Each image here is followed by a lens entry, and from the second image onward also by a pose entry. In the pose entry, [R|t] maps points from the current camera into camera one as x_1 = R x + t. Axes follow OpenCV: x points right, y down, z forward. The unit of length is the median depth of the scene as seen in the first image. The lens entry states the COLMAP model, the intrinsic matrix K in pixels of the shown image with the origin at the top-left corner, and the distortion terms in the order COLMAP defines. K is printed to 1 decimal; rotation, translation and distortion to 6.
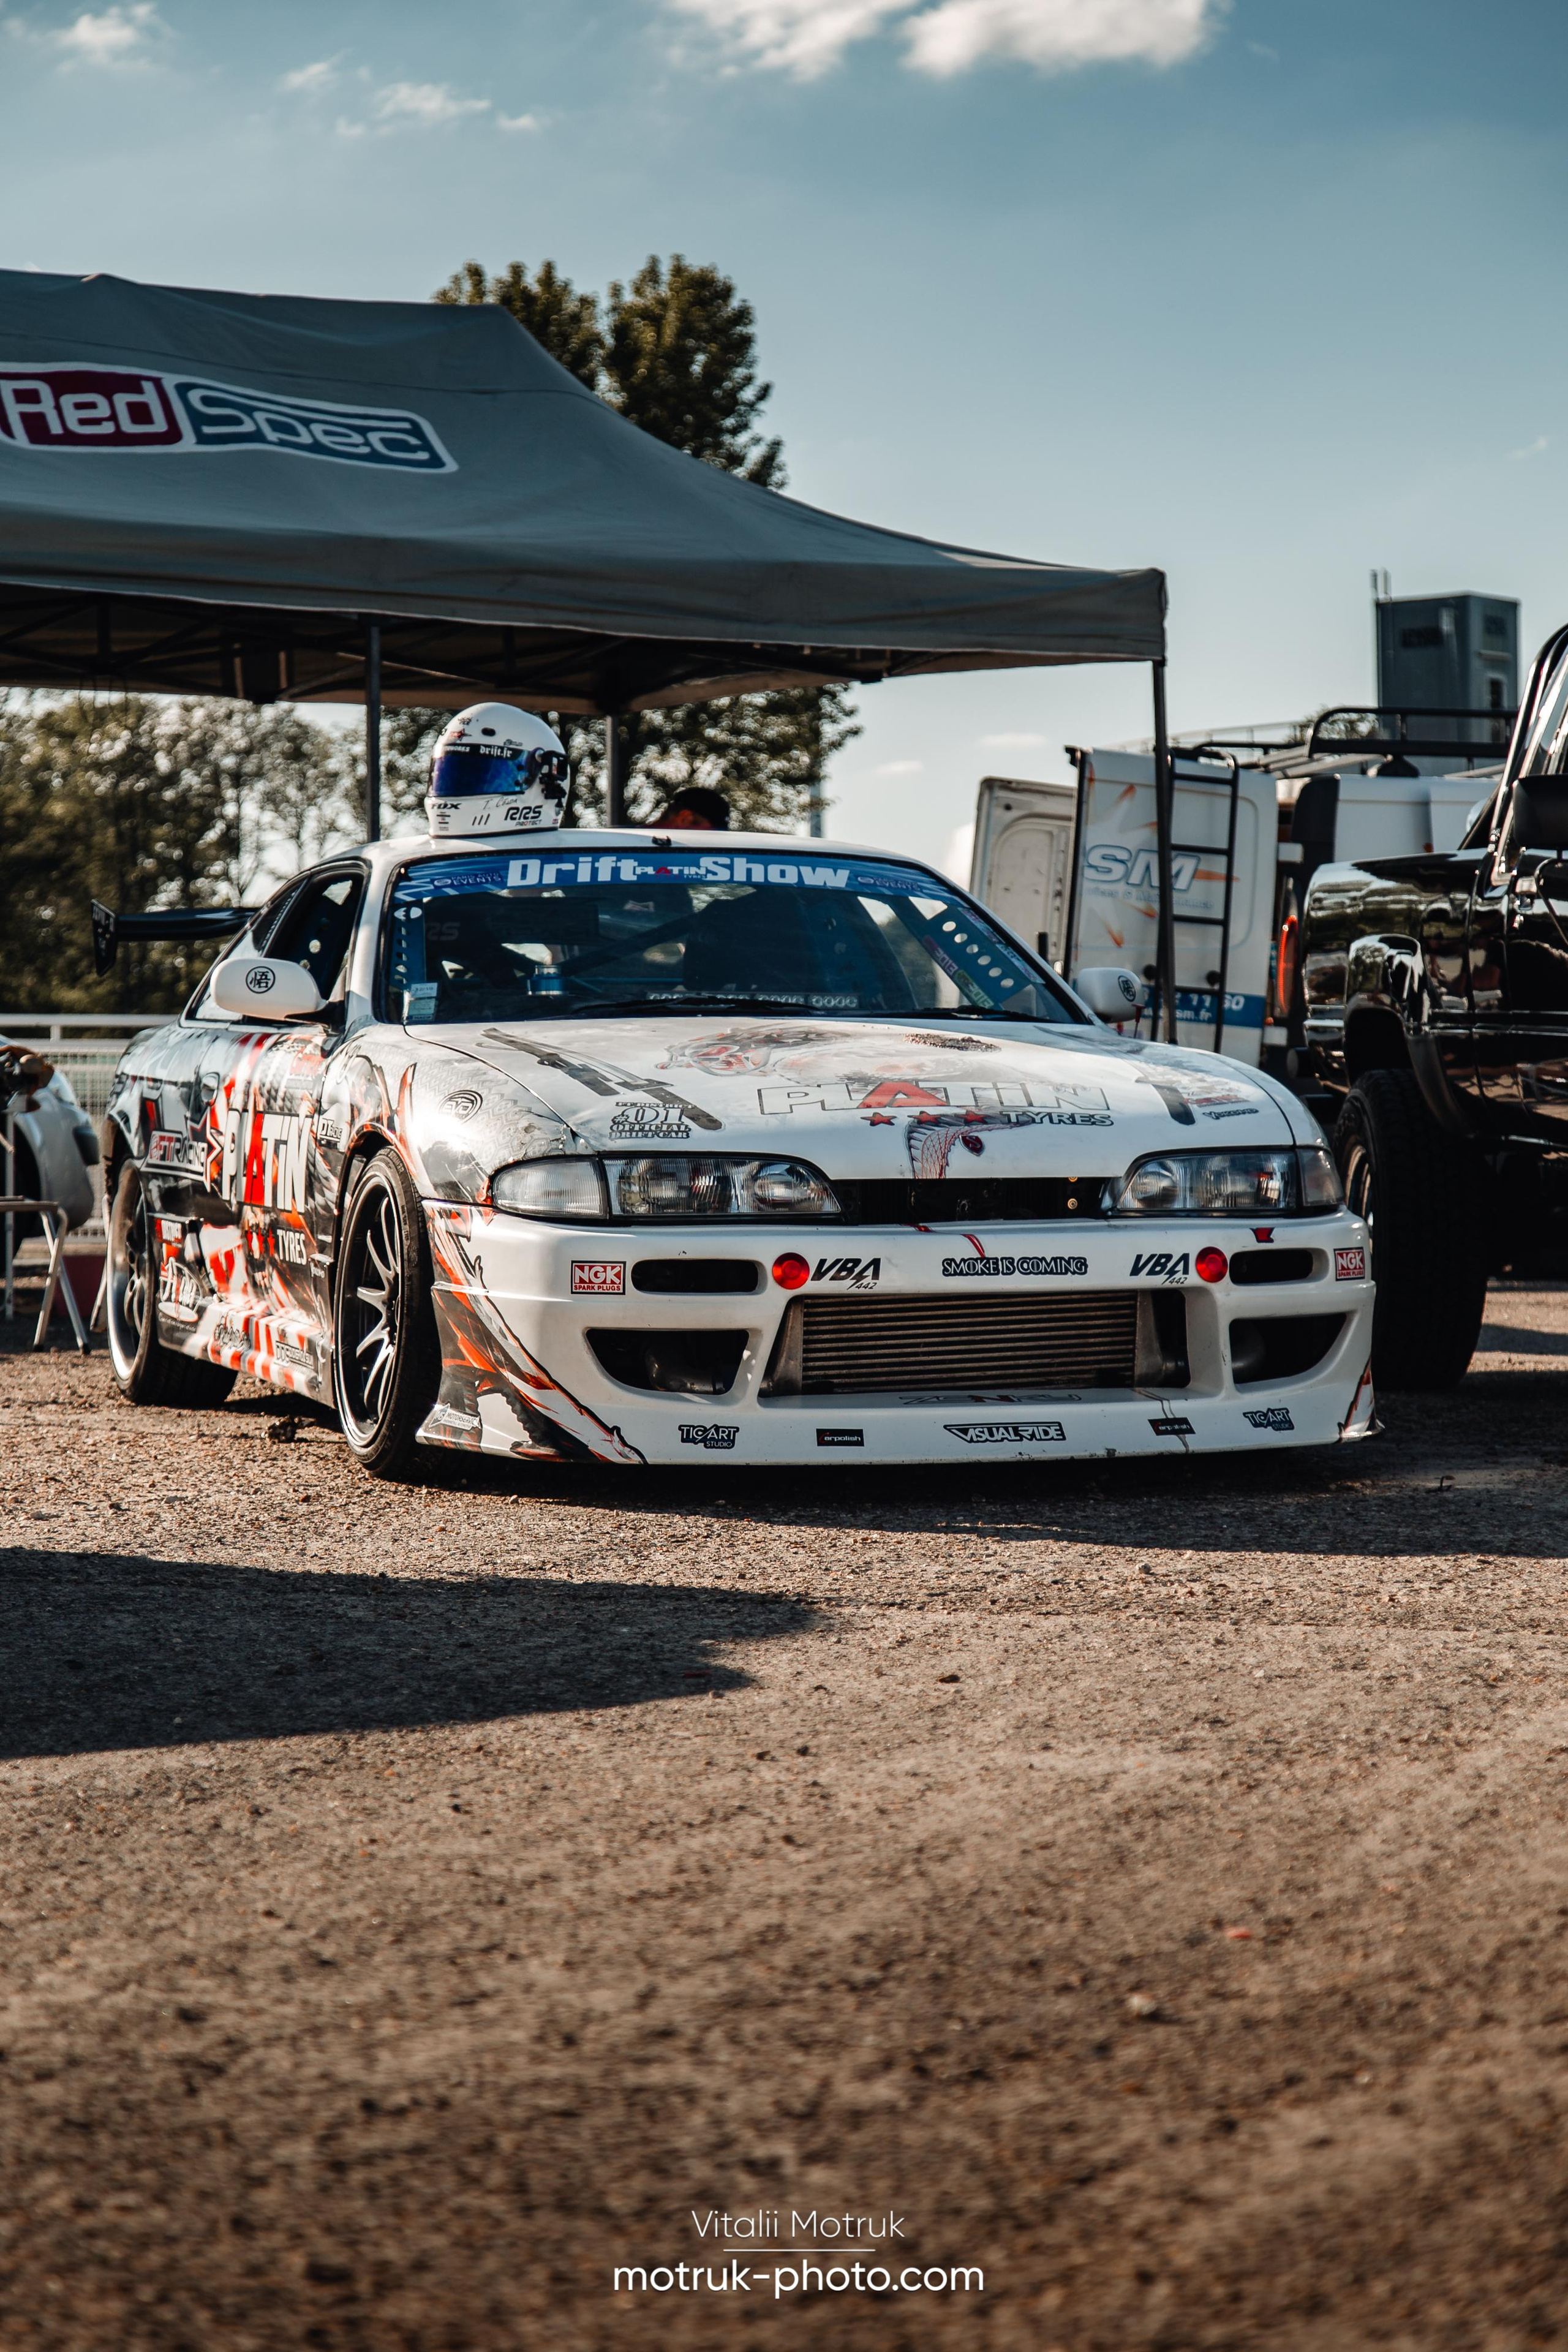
lens RADIAL K [[5385.2, 0, 784.0], [0, 5385.2, 1176.0], [0, 0, 1]] dist [0.072578, 0.187443]
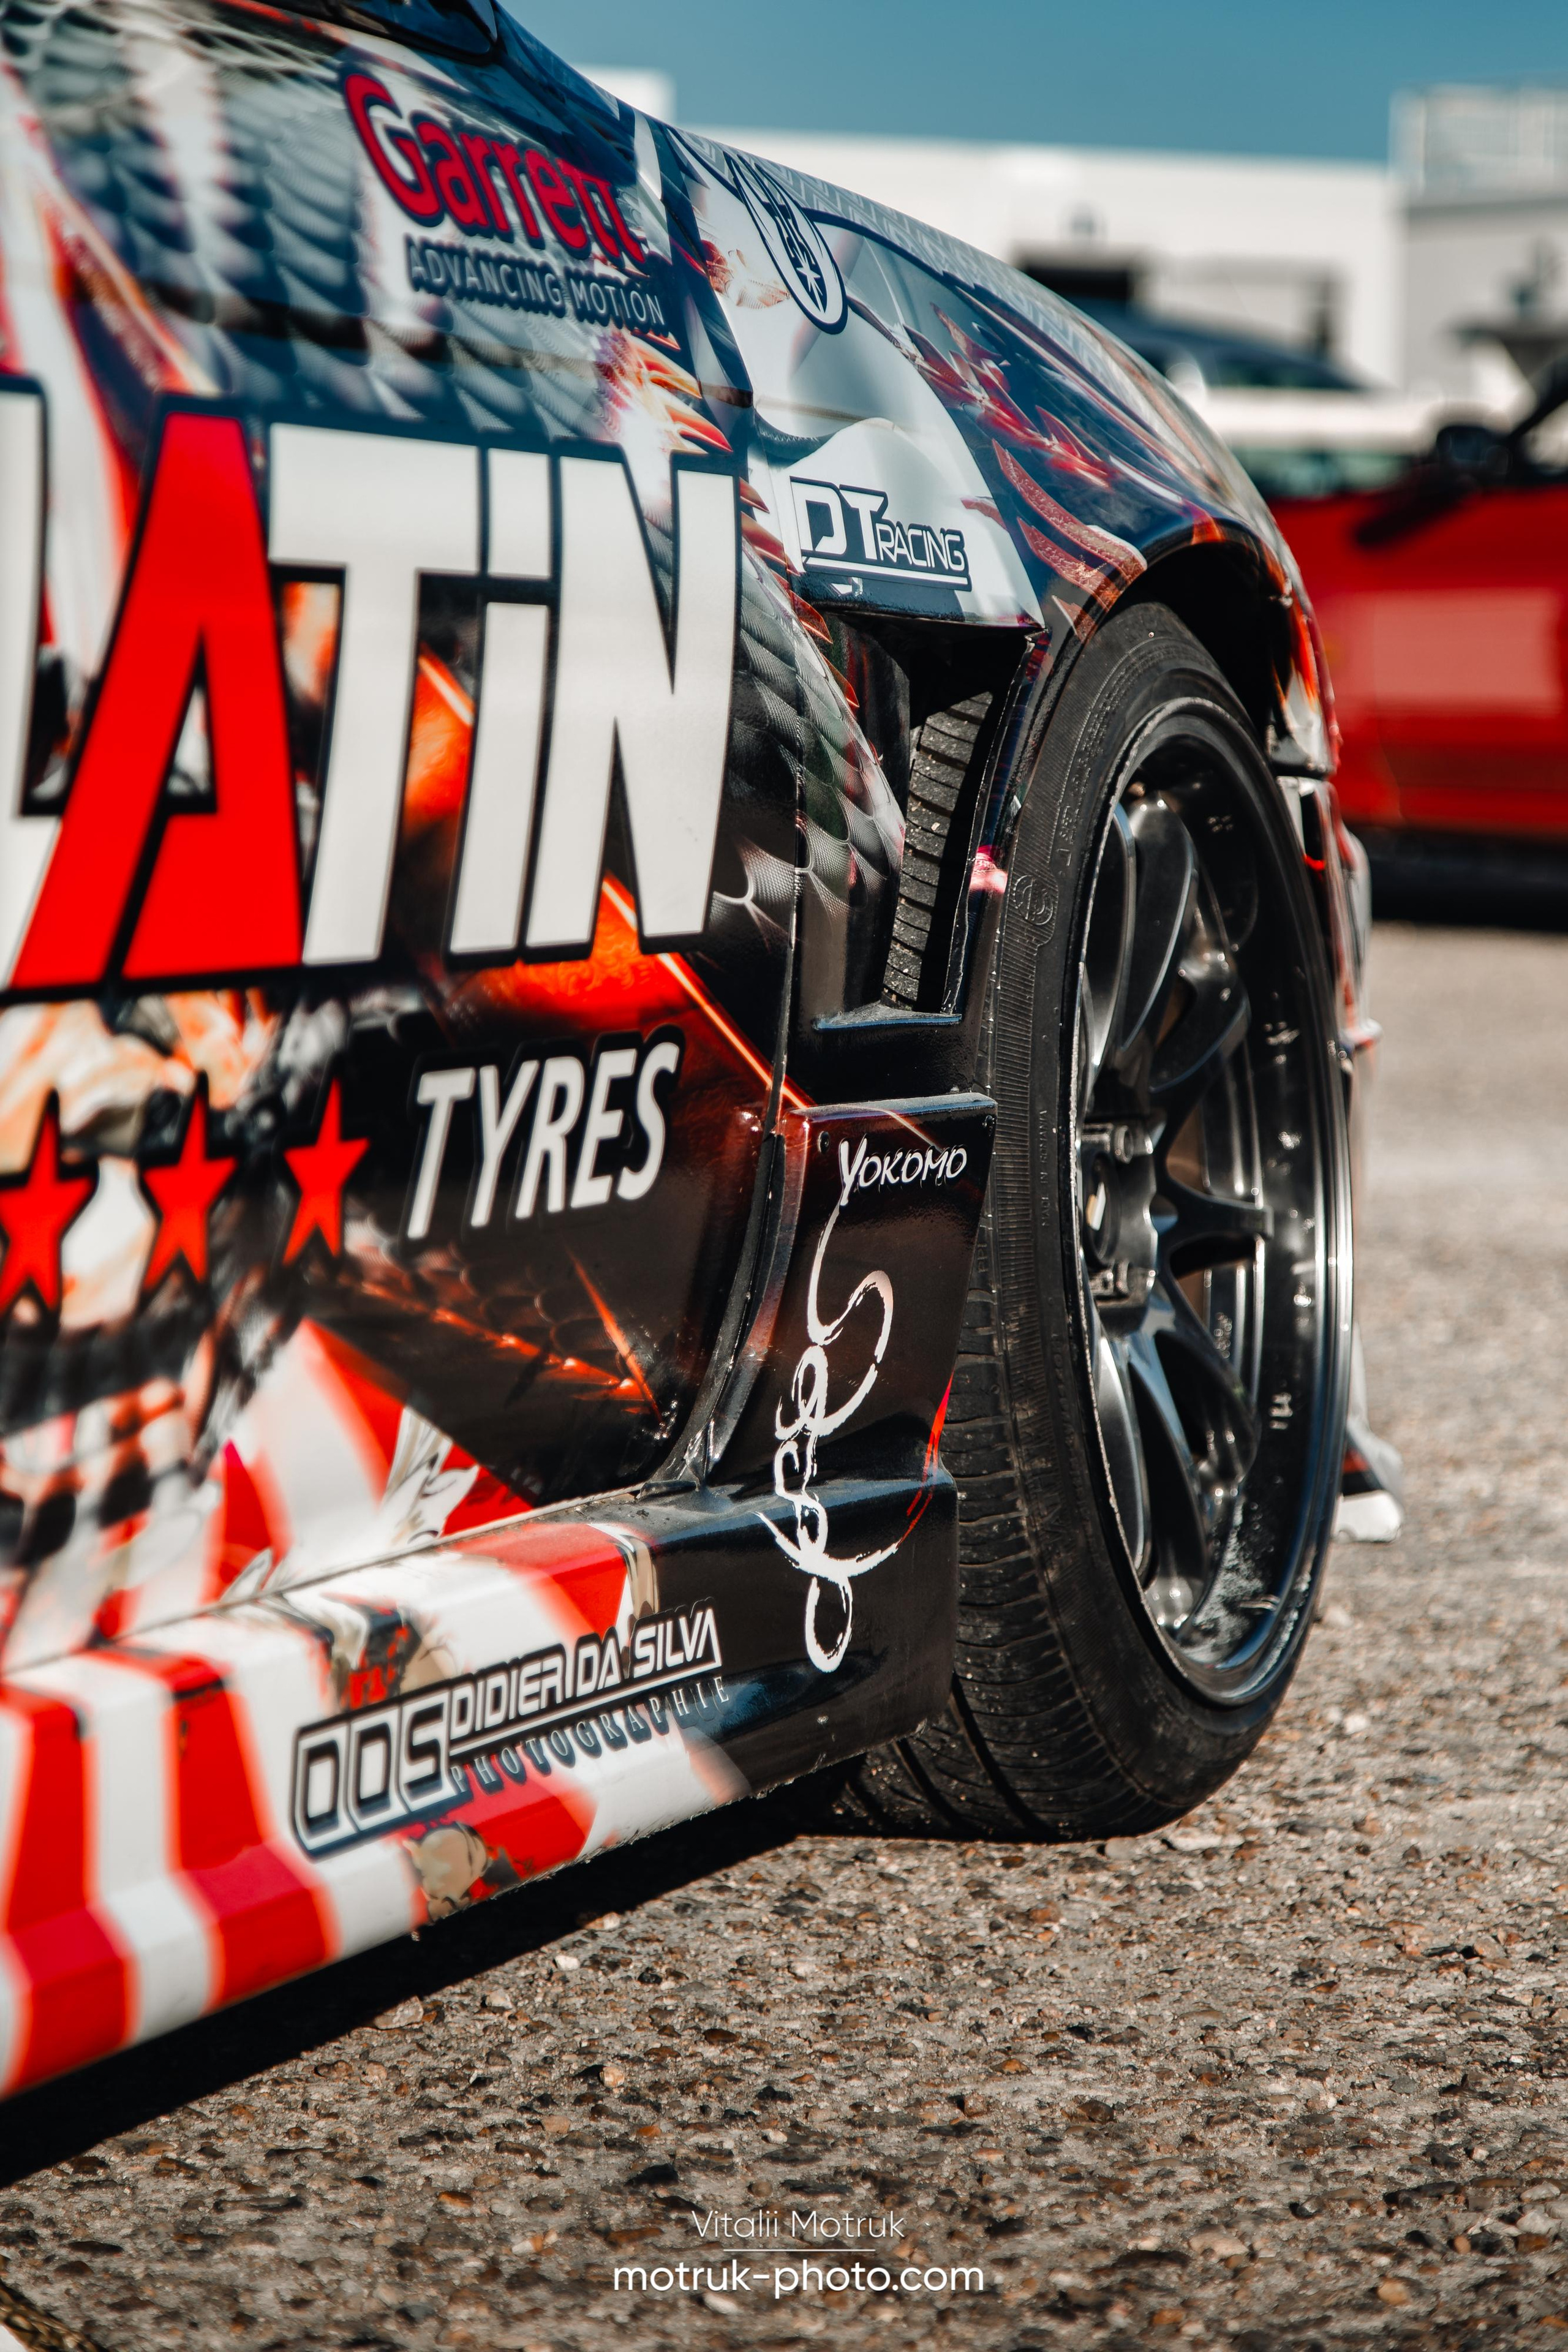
lens RADIAL K [[6299.0, 0, 784.0], [0, 6299.0, 1176.0], [0, 0, 1]] dist [0.036452, -0.293078]
pose [[-0.792825, -0.044055, 0.607855, -0.265128], [0.016502, 0.995466, 0.093672, -0.007236], [-0.609226, 0.084296, -0.788504, 1.322880]]
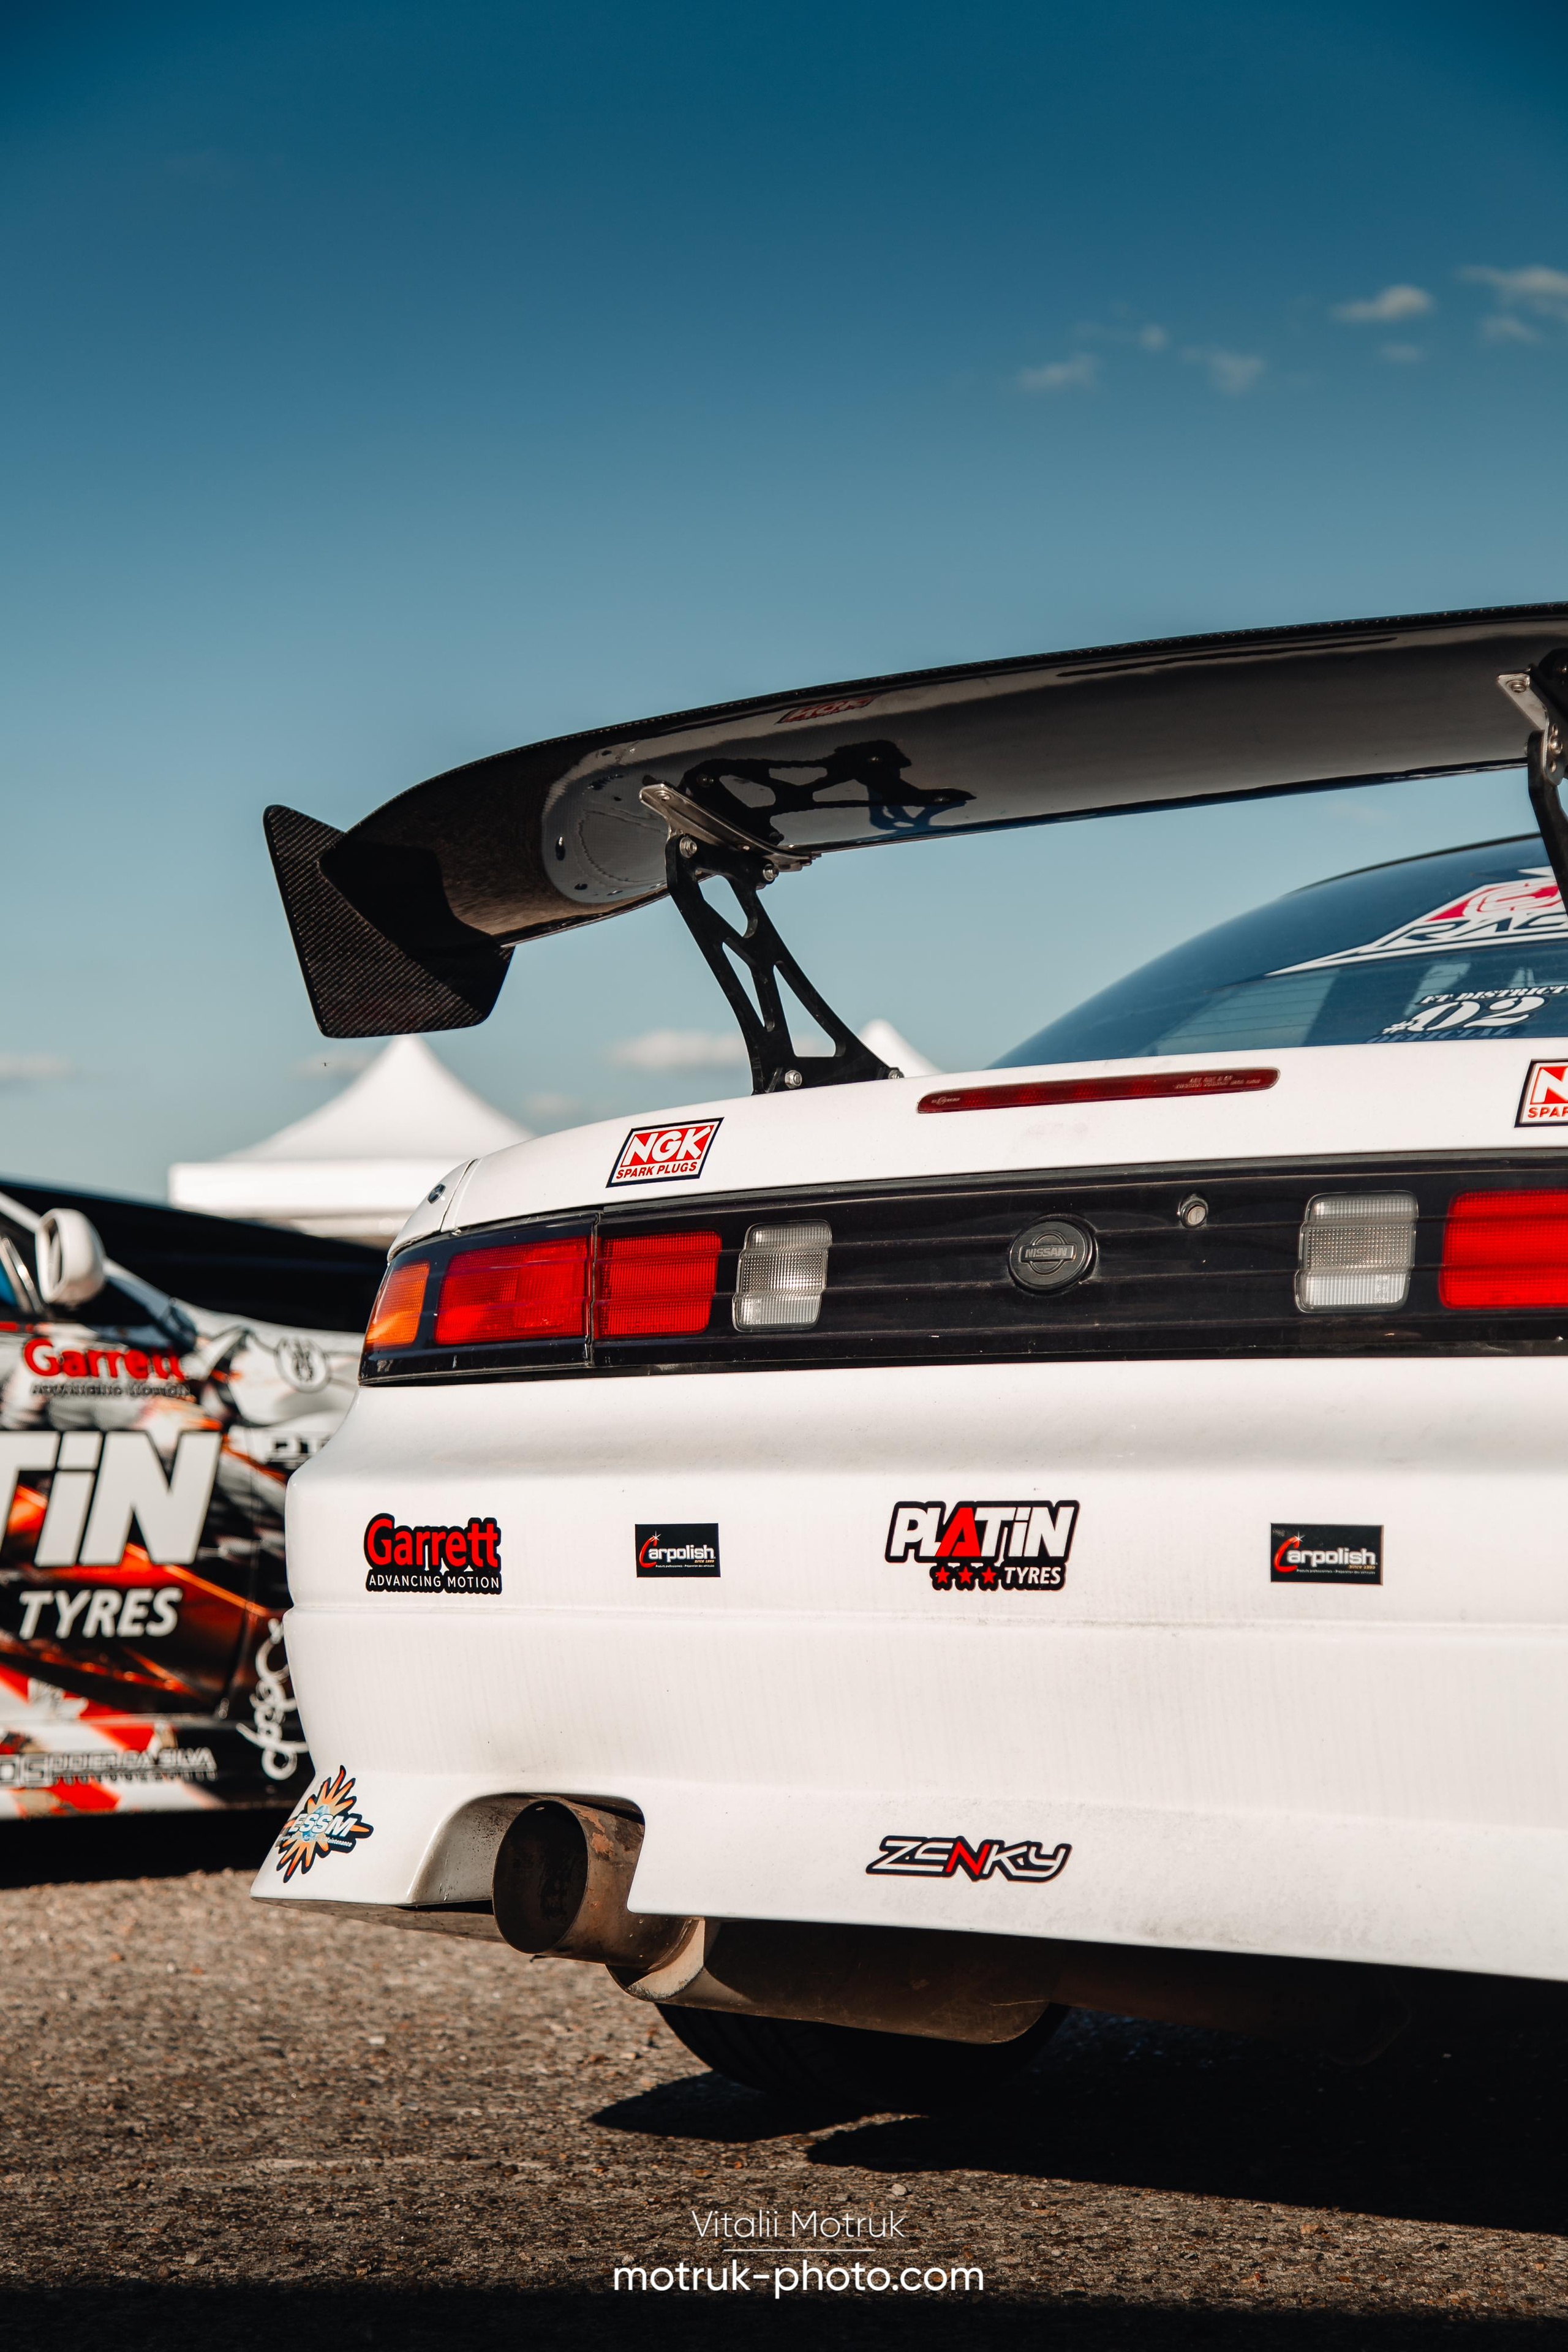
lens RADIAL K [[4297.6, 0, 783.1], [0, 4297.6, 1207.8], [0, 0, 1]] dist [0.052494, -0.201687]
pose [[-0.330276, 0.059216, 0.942025, -0.760860], [0.030323, 0.998181, -0.052115, -0.009591], [-0.943397, 0.011353, -0.331470, 1.246899]]
